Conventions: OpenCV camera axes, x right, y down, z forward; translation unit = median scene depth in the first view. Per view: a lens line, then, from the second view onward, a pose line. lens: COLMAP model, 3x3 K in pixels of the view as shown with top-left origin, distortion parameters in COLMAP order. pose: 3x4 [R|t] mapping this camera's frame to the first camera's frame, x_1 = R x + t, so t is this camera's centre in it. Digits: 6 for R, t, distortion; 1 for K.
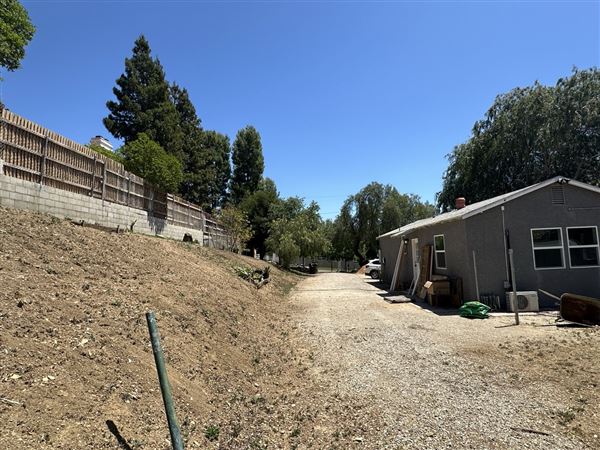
lens RADIAL K [[342.0, 0, 299.4], [0, 342.0, 227.8], [0, 0, 1]] dist [0.000855, -0.000540]
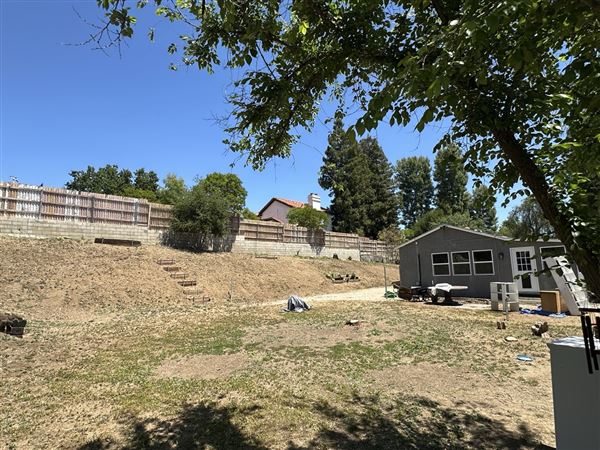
lens RADIAL K [[342.0, 0, 299.4], [0, 342.0, 227.8], [0, 0, 1]] dist [0.000855, -0.000540]
pose [[0.744219, -0.071754, -0.664070, 0.693367], [0.059322, 0.997385, -0.041287, -0.051646], [0.665296, -0.008667, 0.746529, -0.432173]]
